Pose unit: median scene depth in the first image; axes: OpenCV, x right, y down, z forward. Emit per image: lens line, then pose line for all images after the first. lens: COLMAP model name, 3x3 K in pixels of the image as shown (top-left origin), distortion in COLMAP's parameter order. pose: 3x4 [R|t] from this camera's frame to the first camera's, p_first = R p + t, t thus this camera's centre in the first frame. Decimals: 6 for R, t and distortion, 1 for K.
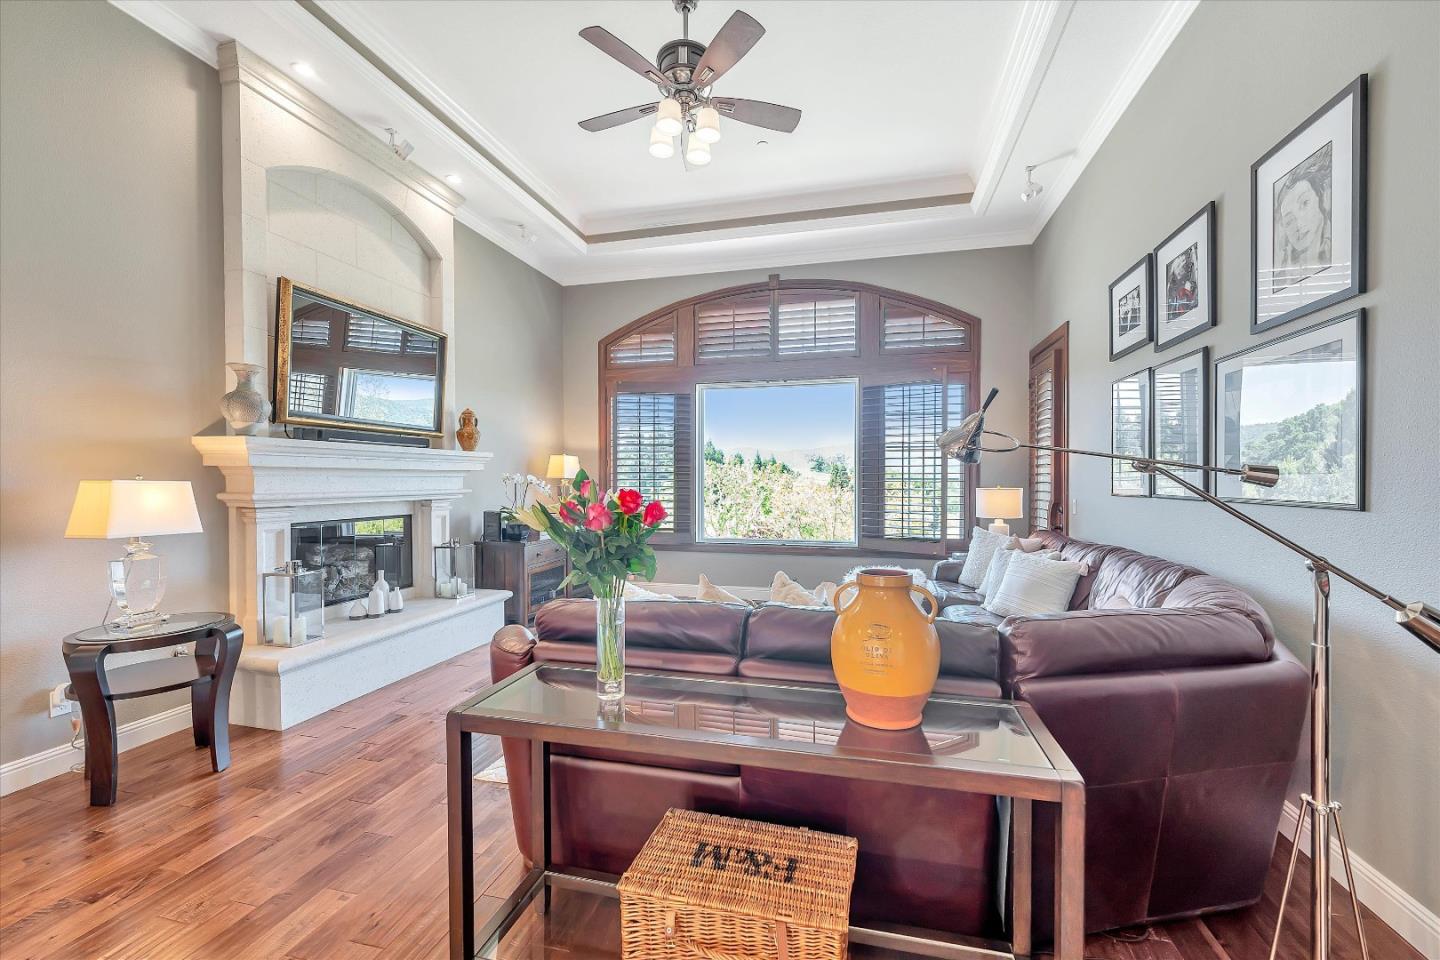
lens RADIAL K [[587.5, 0, 722.6], [0, 587.5, 475.3], [0, 0, 1]] dist [-0.002691, 0.000392]
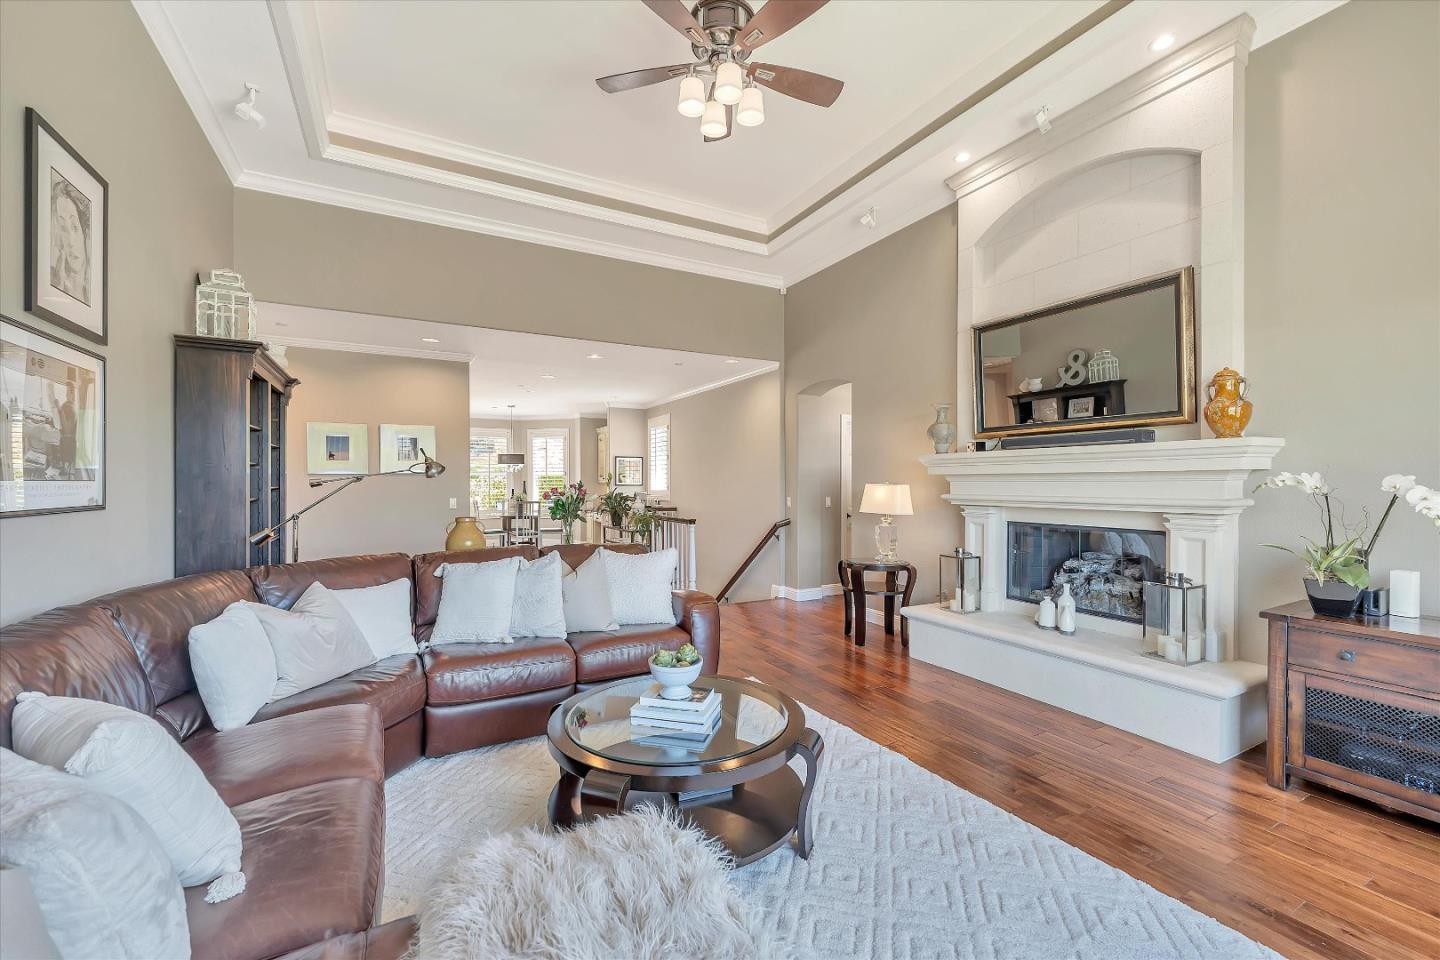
lens RADIAL K [[587.5, 0, 724.5], [0, 587.5, 488.9], [0, 0, 1]] dist [-0.002691, 0.000392]
pose [[-0.727756, 0.004815, -0.685820, 0.538243], [0.001893, 0.999986, 0.005013, 0.010262], [0.685834, 0.002350, -0.727754, 1.625822]]
